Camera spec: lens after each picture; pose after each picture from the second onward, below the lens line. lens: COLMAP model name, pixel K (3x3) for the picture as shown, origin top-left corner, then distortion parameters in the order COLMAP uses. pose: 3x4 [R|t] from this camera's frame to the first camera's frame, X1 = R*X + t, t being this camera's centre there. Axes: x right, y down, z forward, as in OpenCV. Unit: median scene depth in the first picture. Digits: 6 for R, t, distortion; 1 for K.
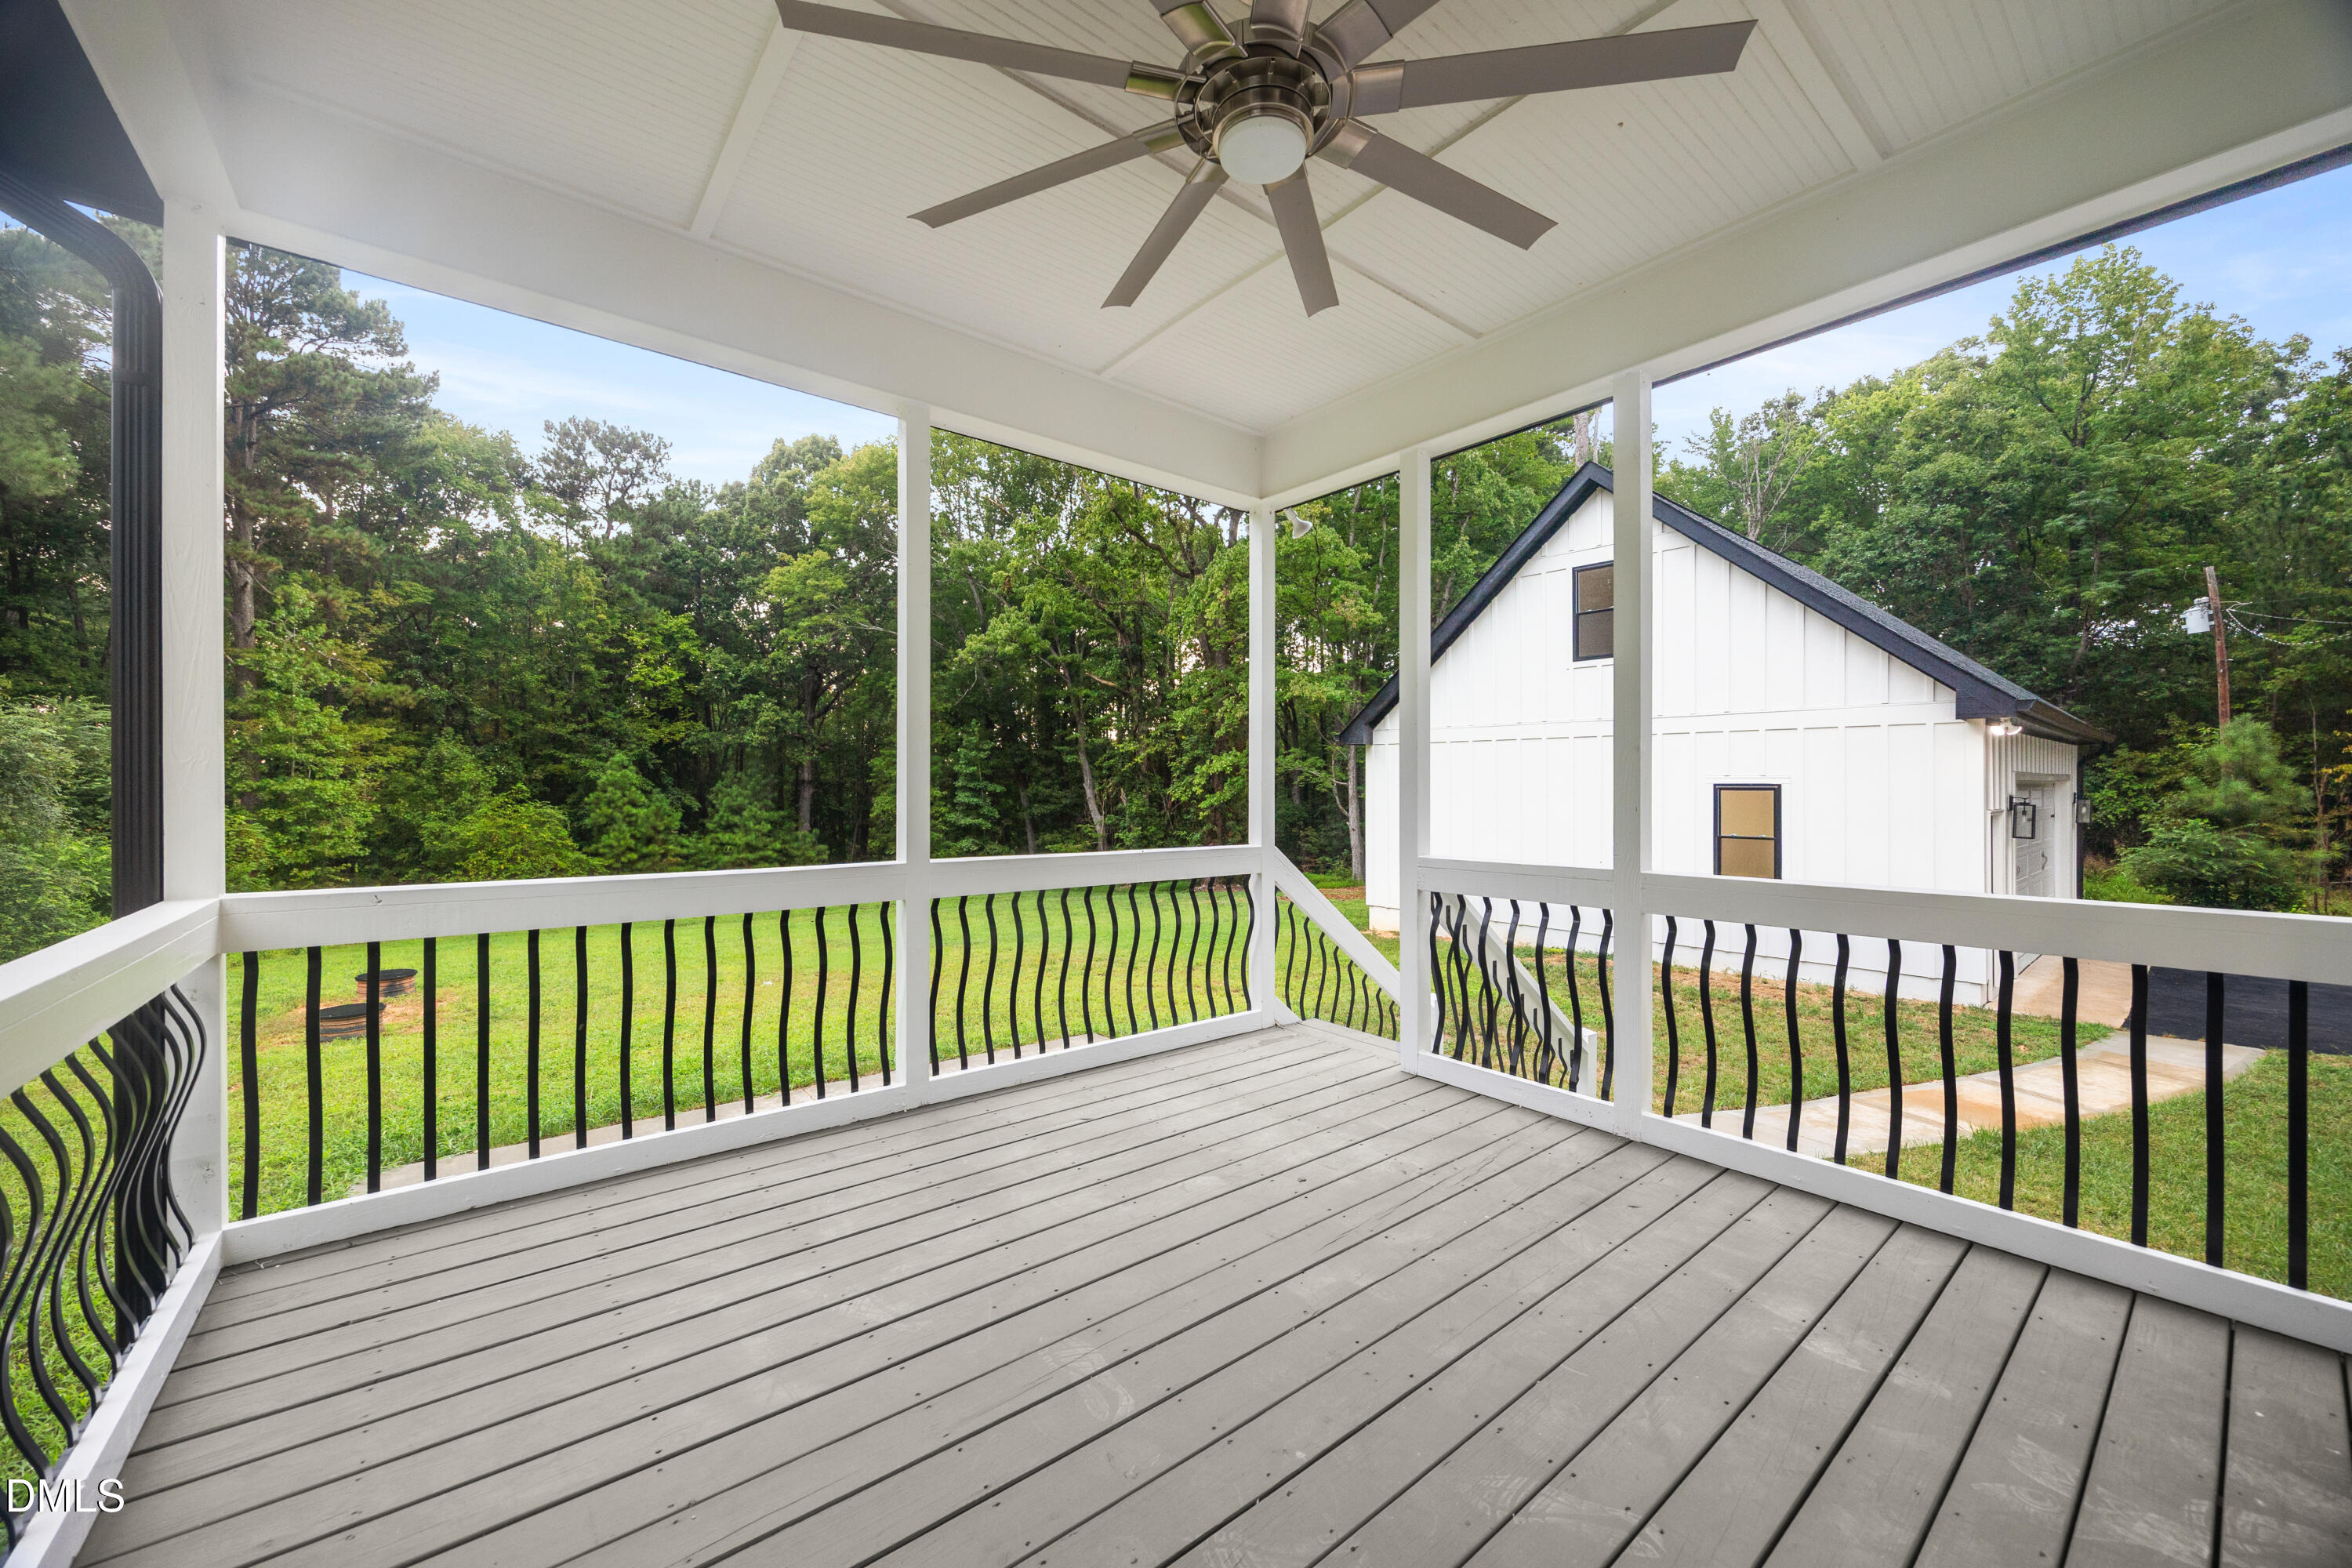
lens RADIAL K [[903.7, 0, 1176.0], [0, 903.7, 784.0], [0, 0, 1]] dist [0.007606, -0.000010]
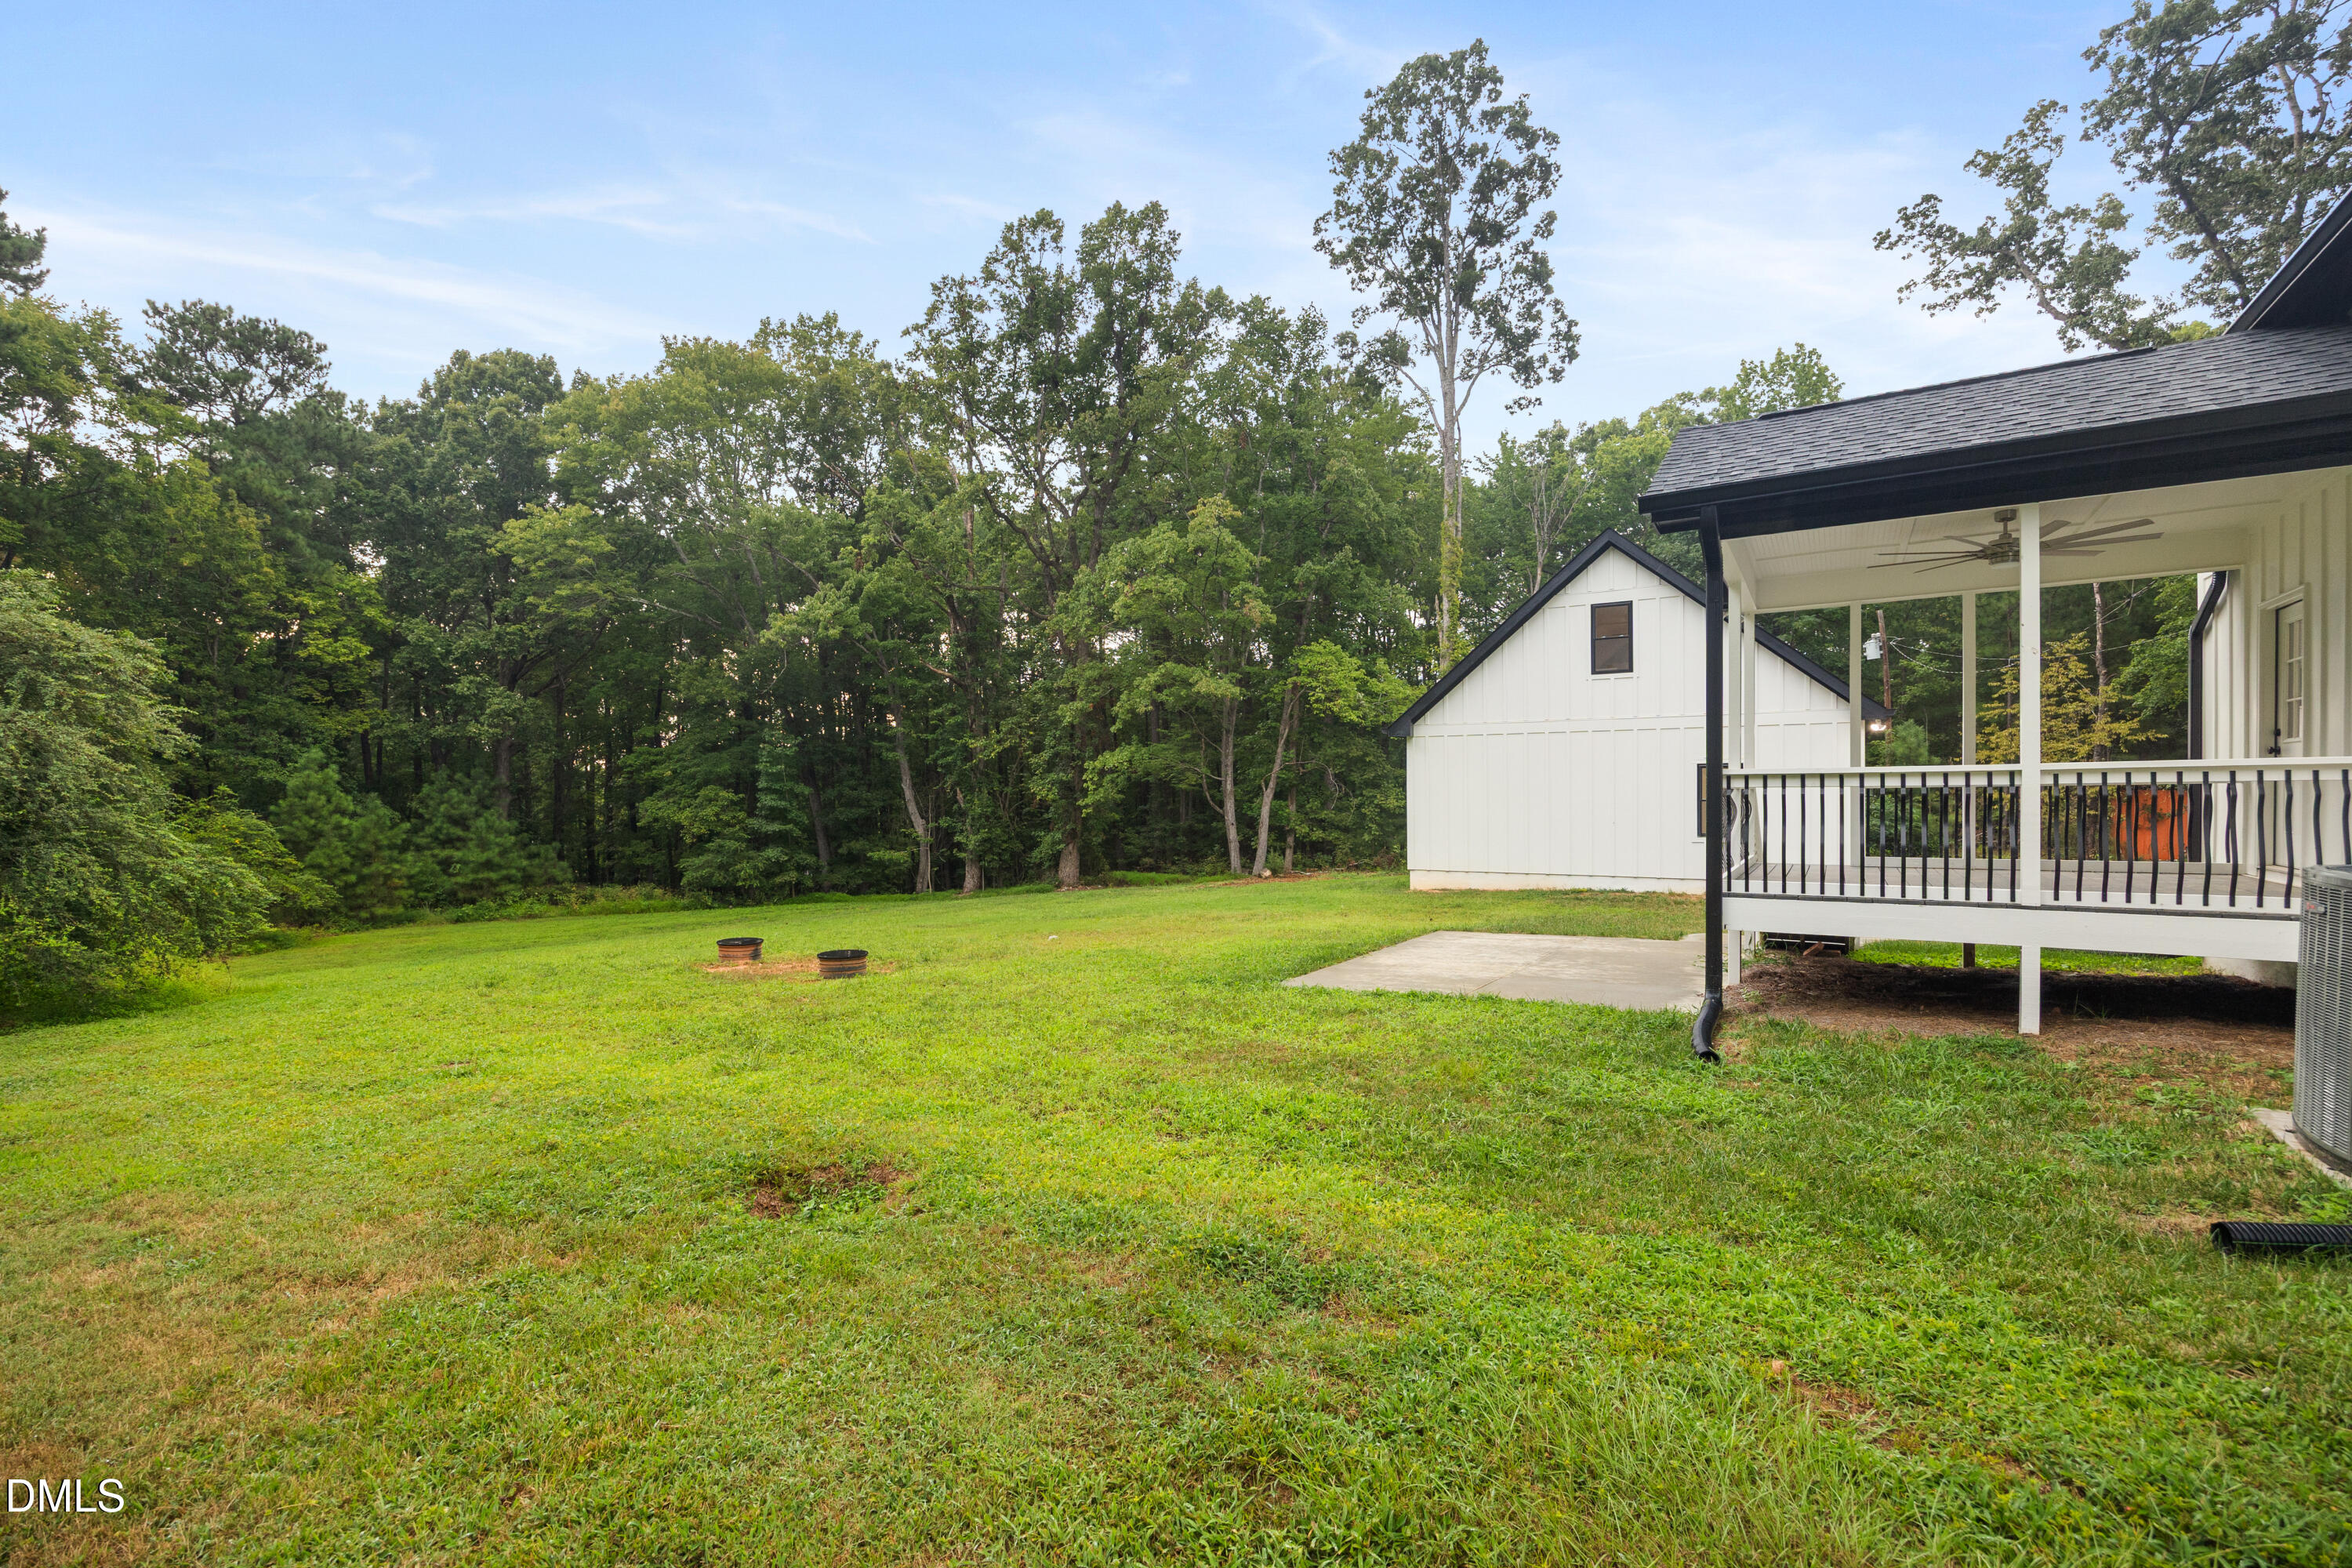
lens RADIAL K [[1053.4, 0, 1176.0], [0, 1053.4, 784.0], [0, 0, 1]] dist [0.000700, 0.000286]
pose [[0.952177, -0.009041, 0.305414, -0.169481], [0.010773, 0.999934, -0.003986, 0.007374], [-0.305358, 0.007086, 0.952211, -0.080552]]
